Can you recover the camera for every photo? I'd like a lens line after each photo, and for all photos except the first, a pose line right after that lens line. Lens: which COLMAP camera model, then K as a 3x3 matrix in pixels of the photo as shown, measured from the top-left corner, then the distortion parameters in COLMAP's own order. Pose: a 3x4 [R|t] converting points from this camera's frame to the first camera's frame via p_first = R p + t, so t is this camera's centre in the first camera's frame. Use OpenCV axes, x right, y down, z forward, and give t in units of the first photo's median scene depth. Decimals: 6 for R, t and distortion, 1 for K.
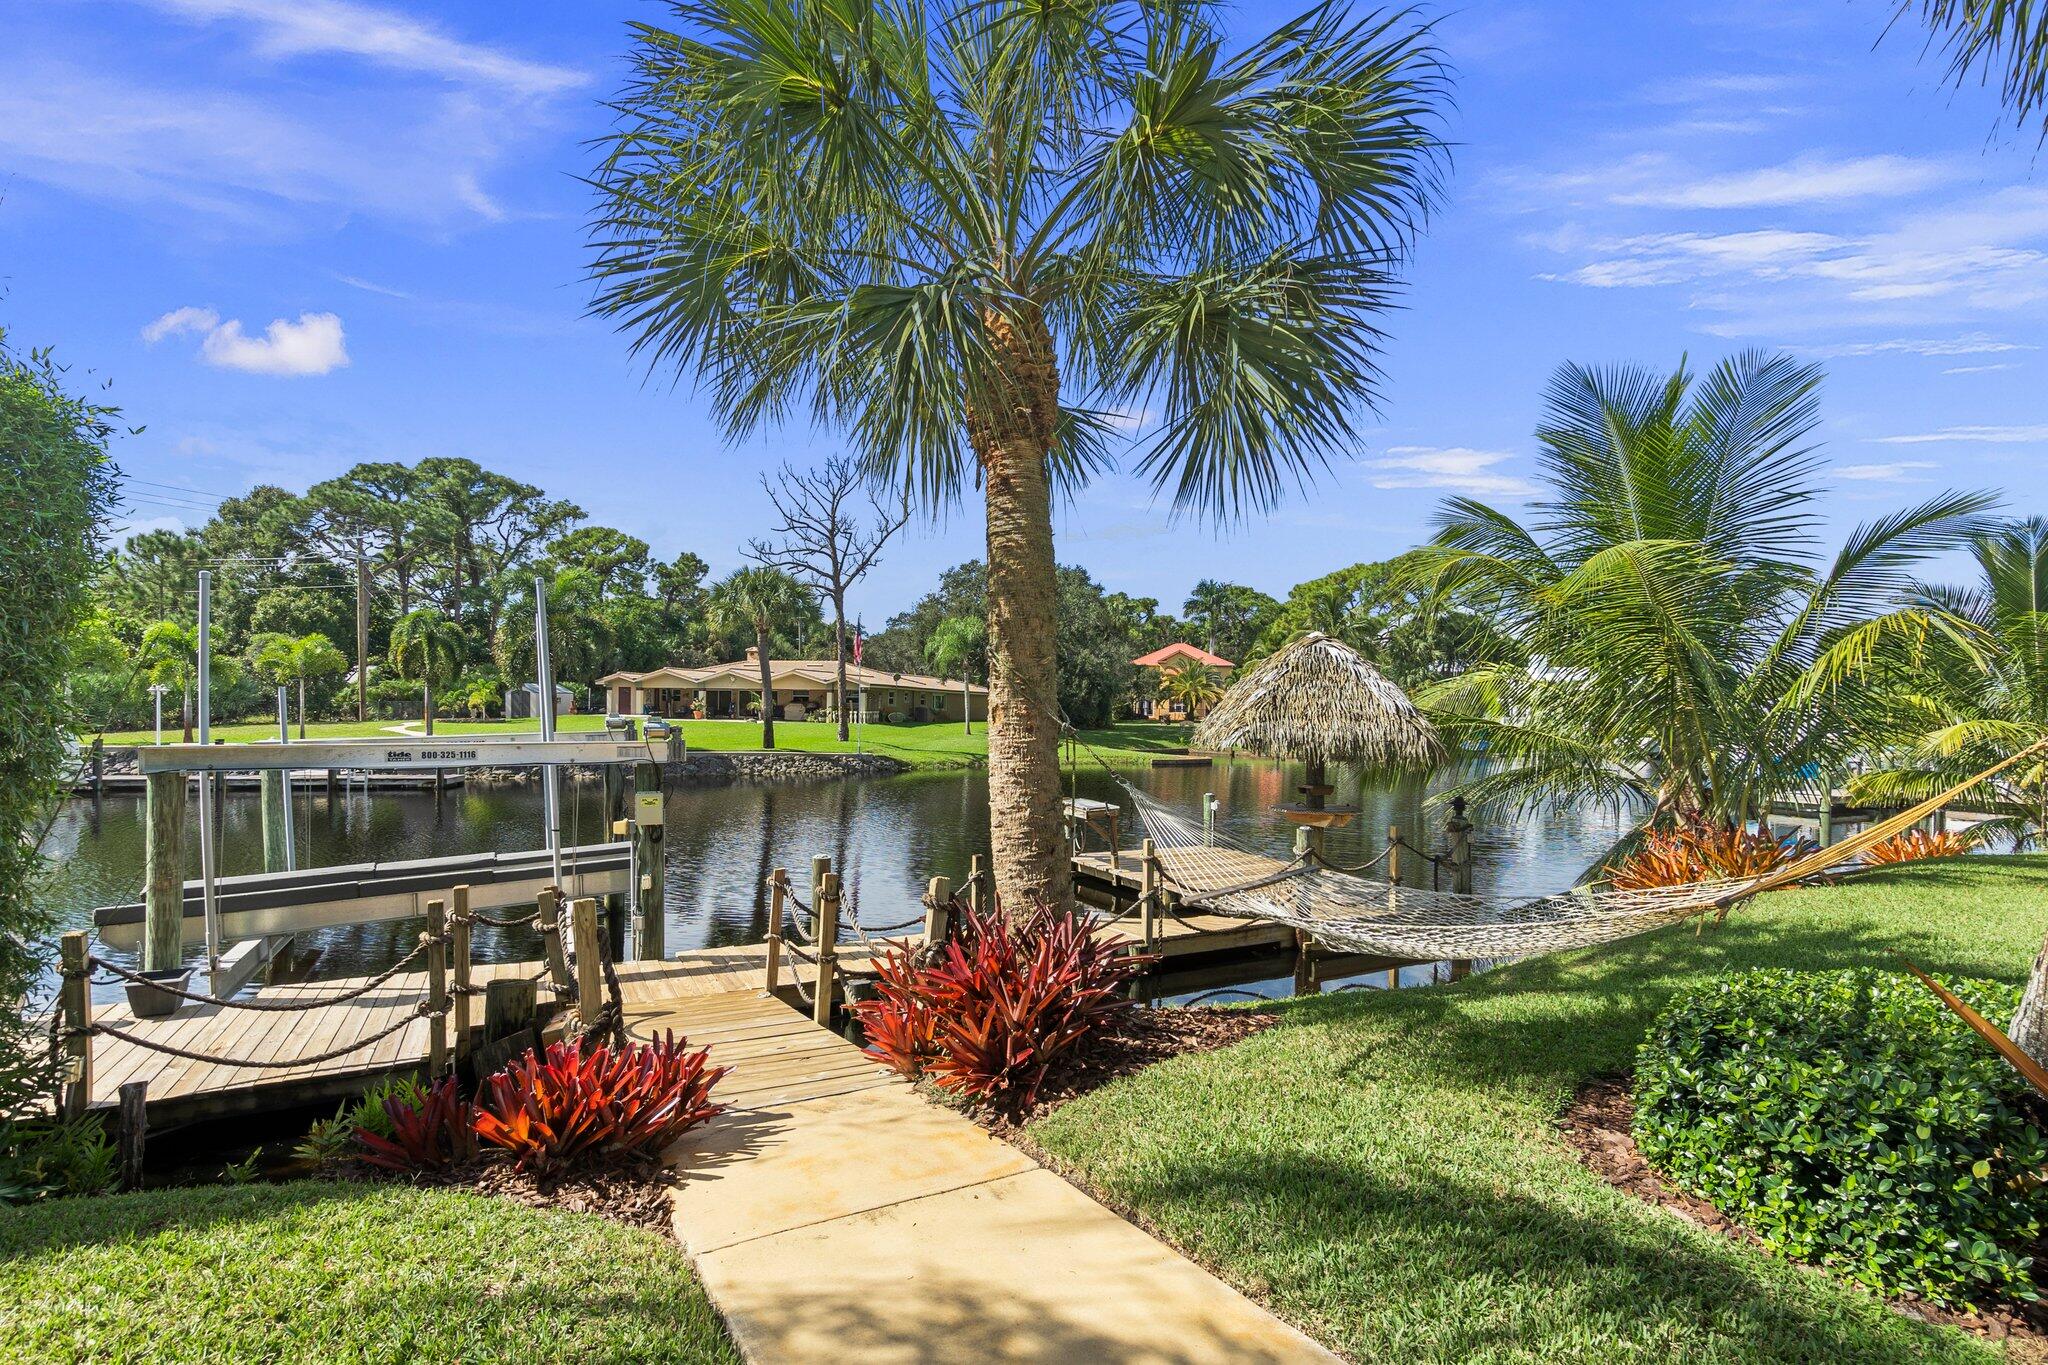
lens RADIAL K [[938.6, 0, 1032.1], [0, 938.6, 715.9], [0, 0, 1]] dist [-0.001851, -0.000388]
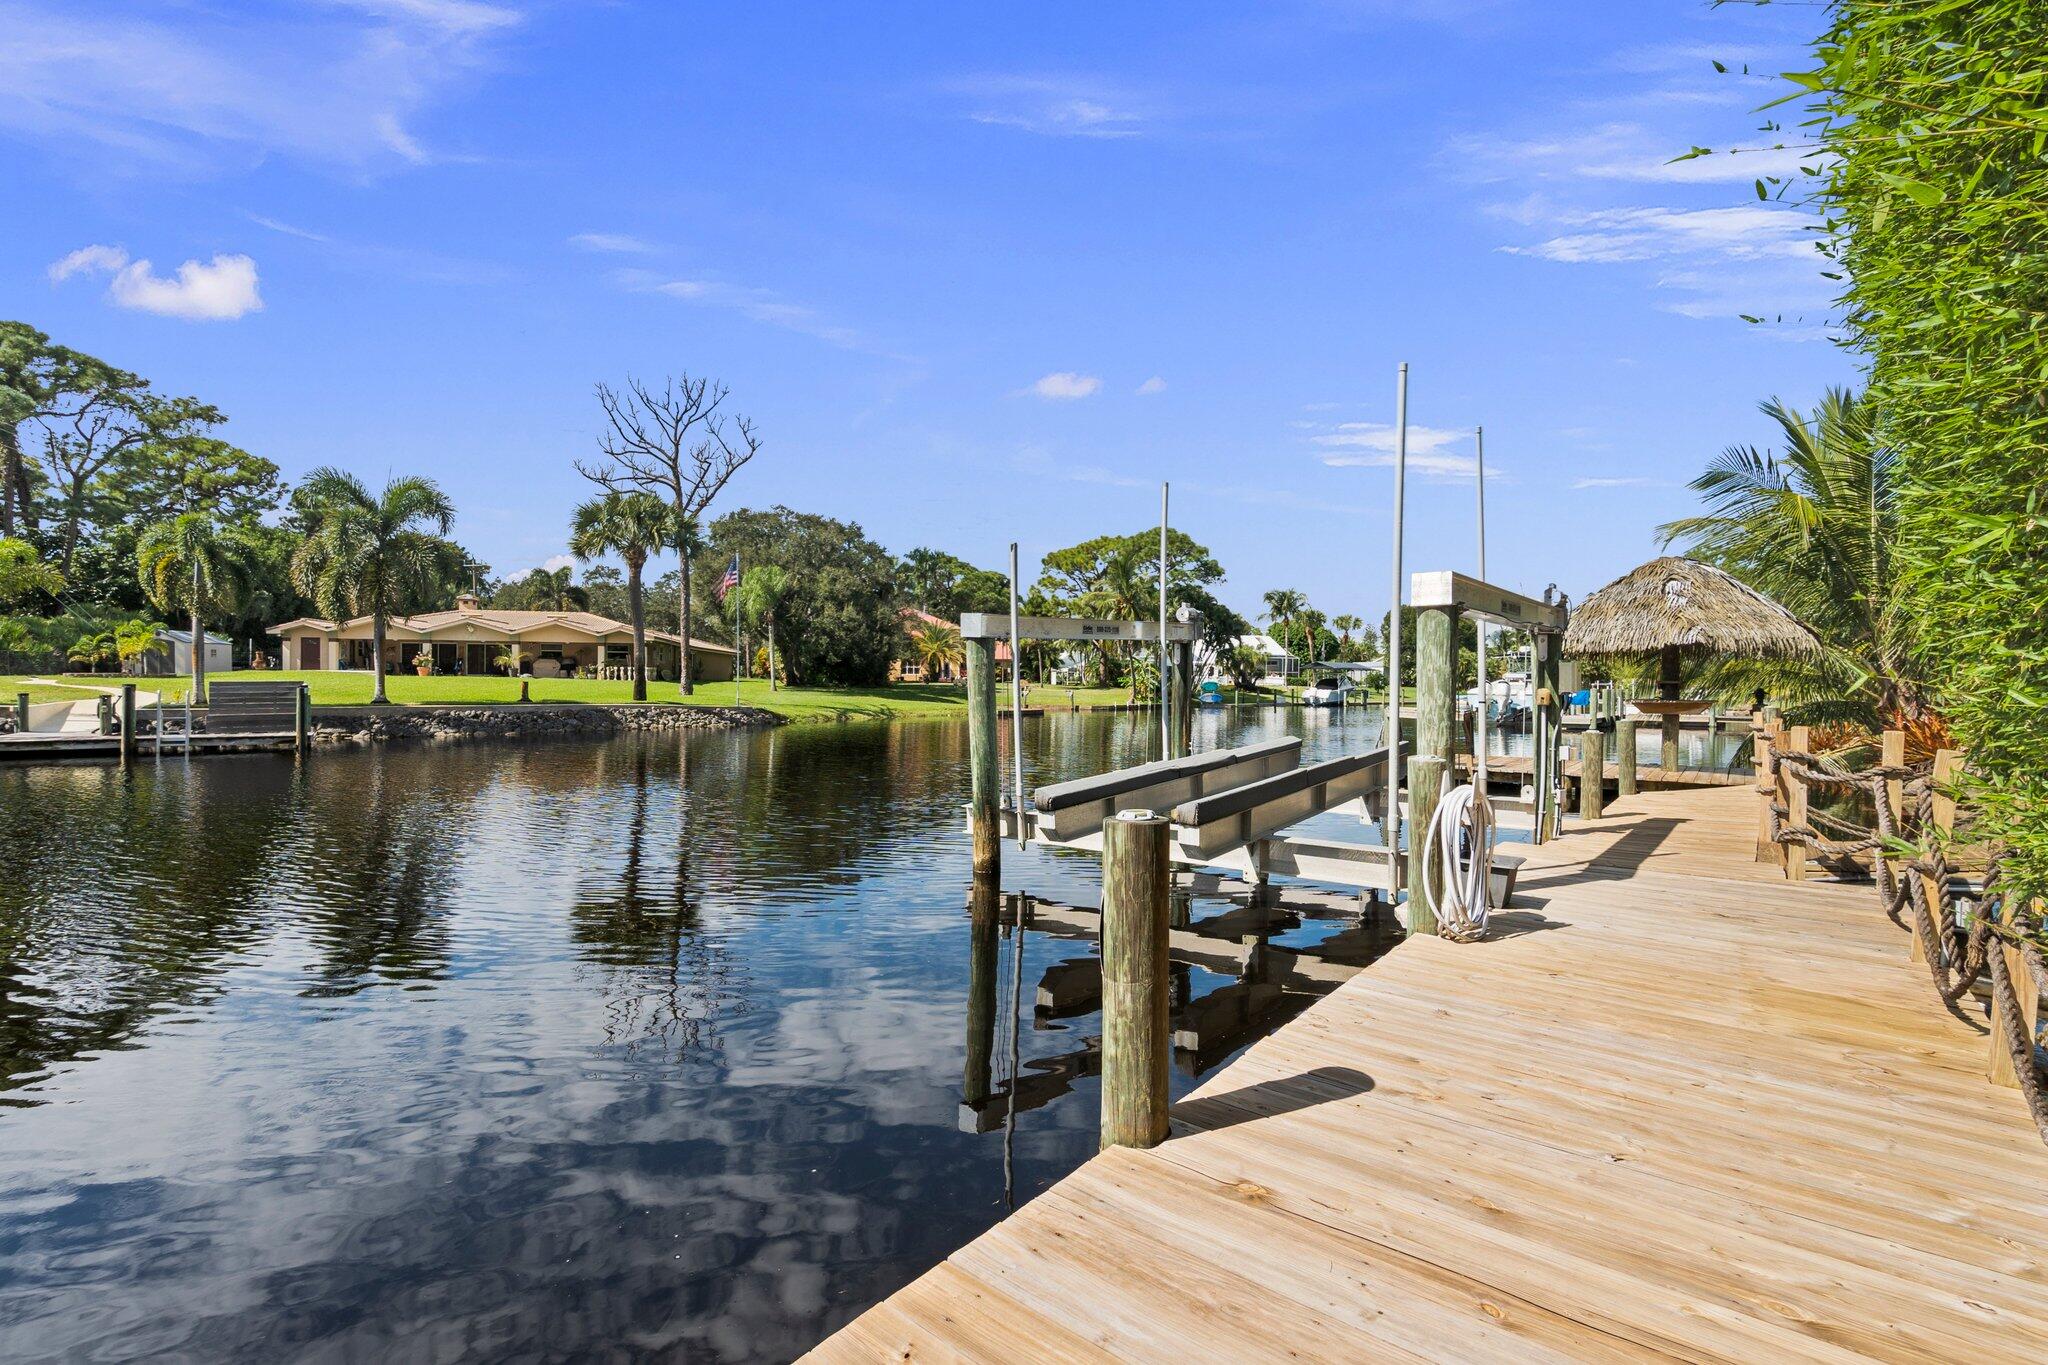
lens RADIAL K [[915.6, 0, 1028.5], [0, 915.6, 691.9], [0, 0, 1]] dist [-0.004166, -0.000421]
pose [[0.921913, -0.009490, 0.387282, -0.175550], [0.007181, 0.999947, 0.007408, 0.014409], [-0.387332, -0.004048, 0.921932, 0.047900]]
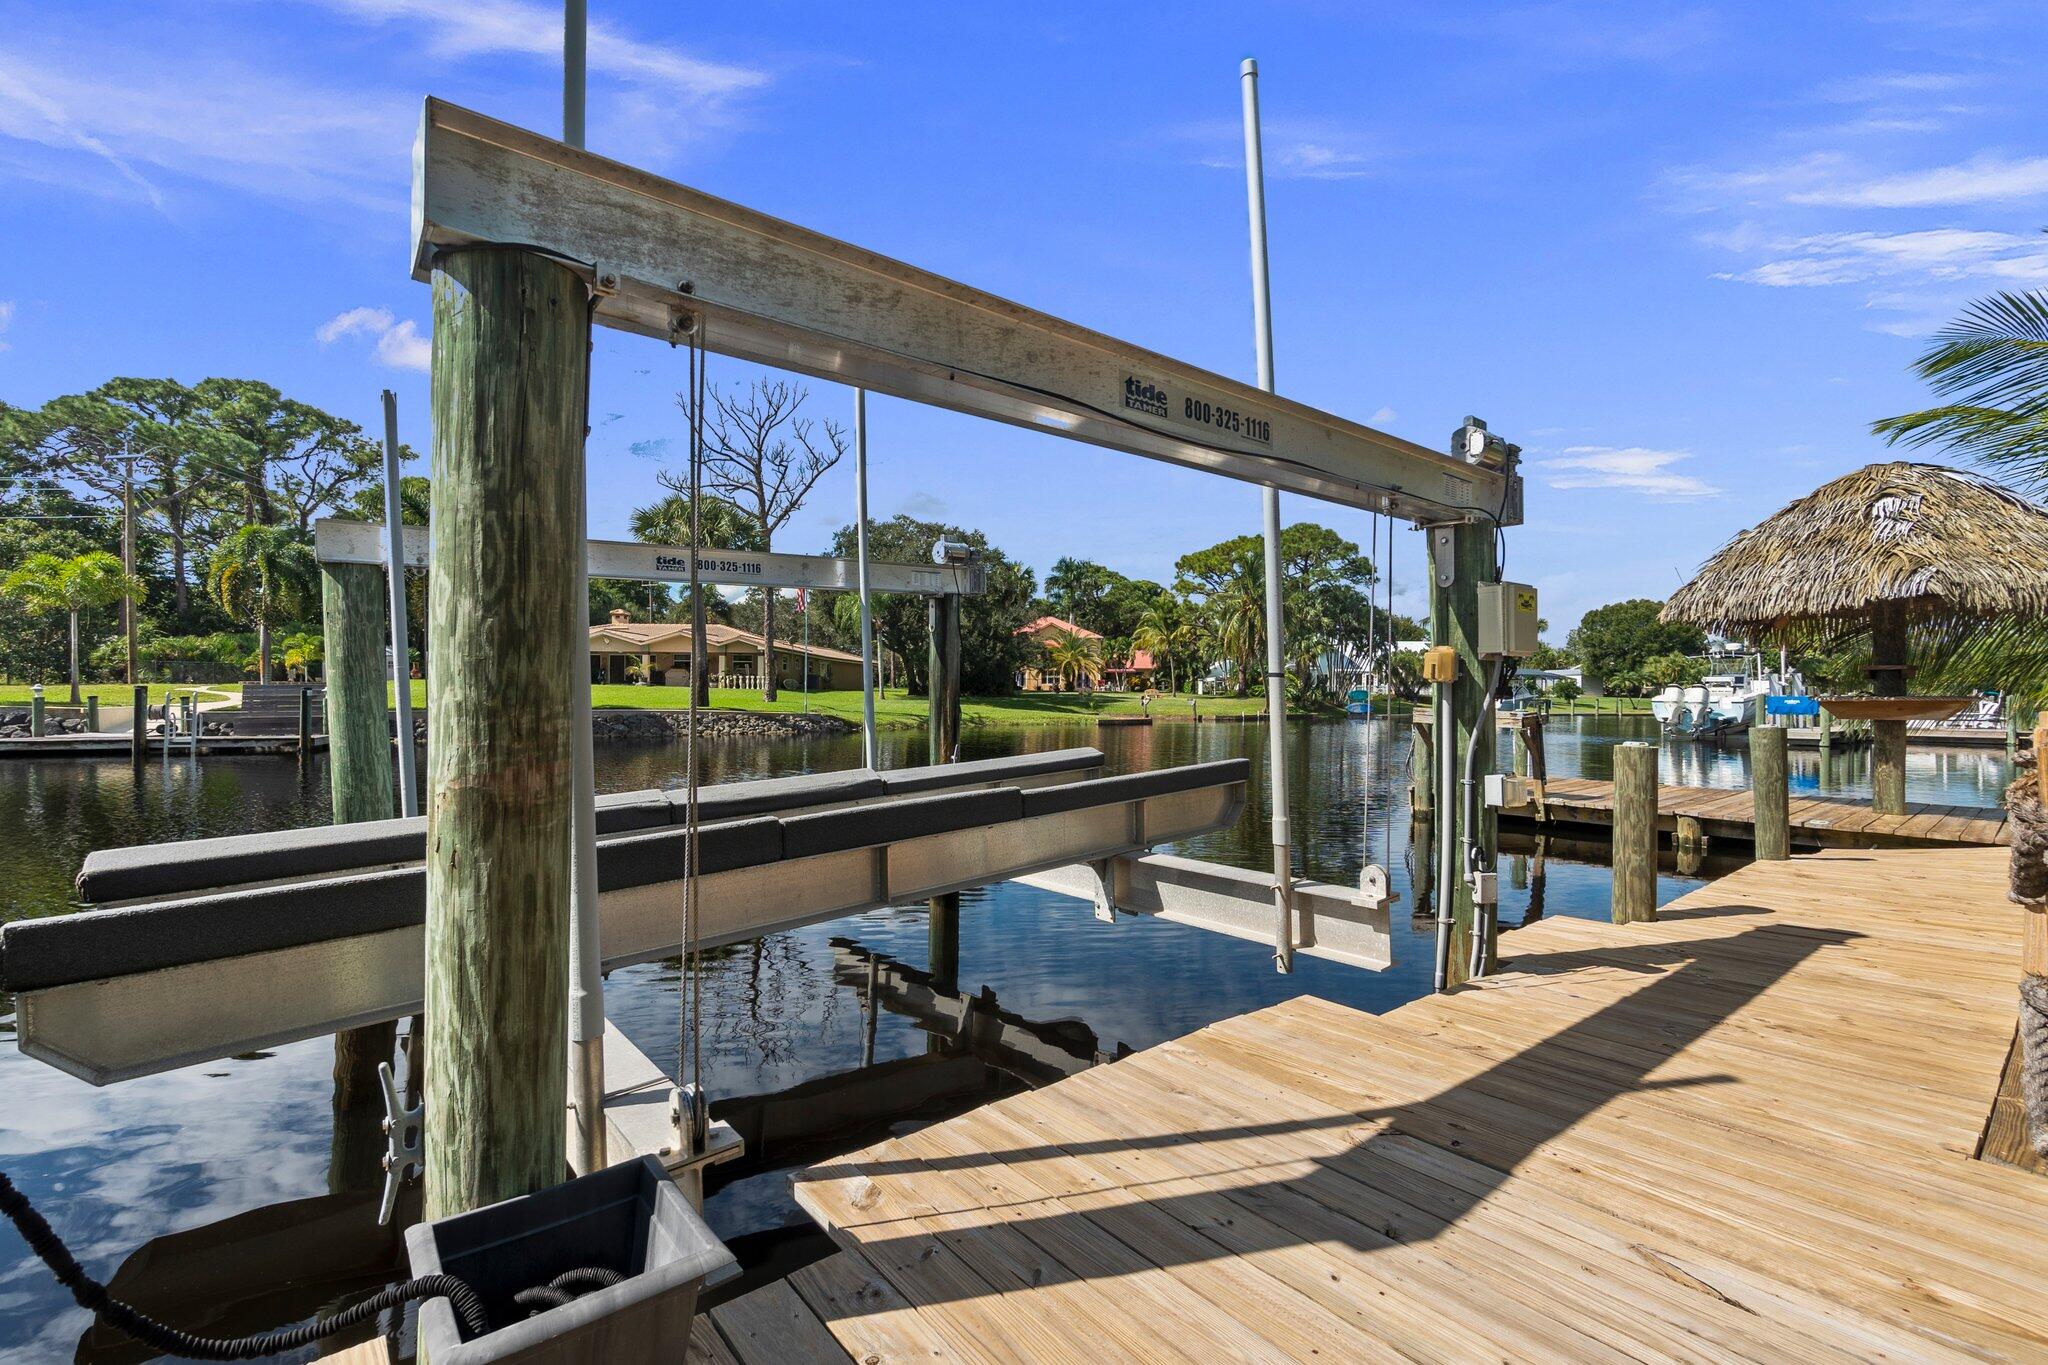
lens RADIAL K [[895.9, 0, 1022.2], [0, 895.9, 688.4], [0, 0, 1]] dist [-0.003599, 0.000139]
pose [[0.981053, -0.004965, 0.193675, -0.096532], [0.007326, 0.999907, -0.011480, 0.018525], [-0.193600, 0.012682, 0.980998, 0.087627]]
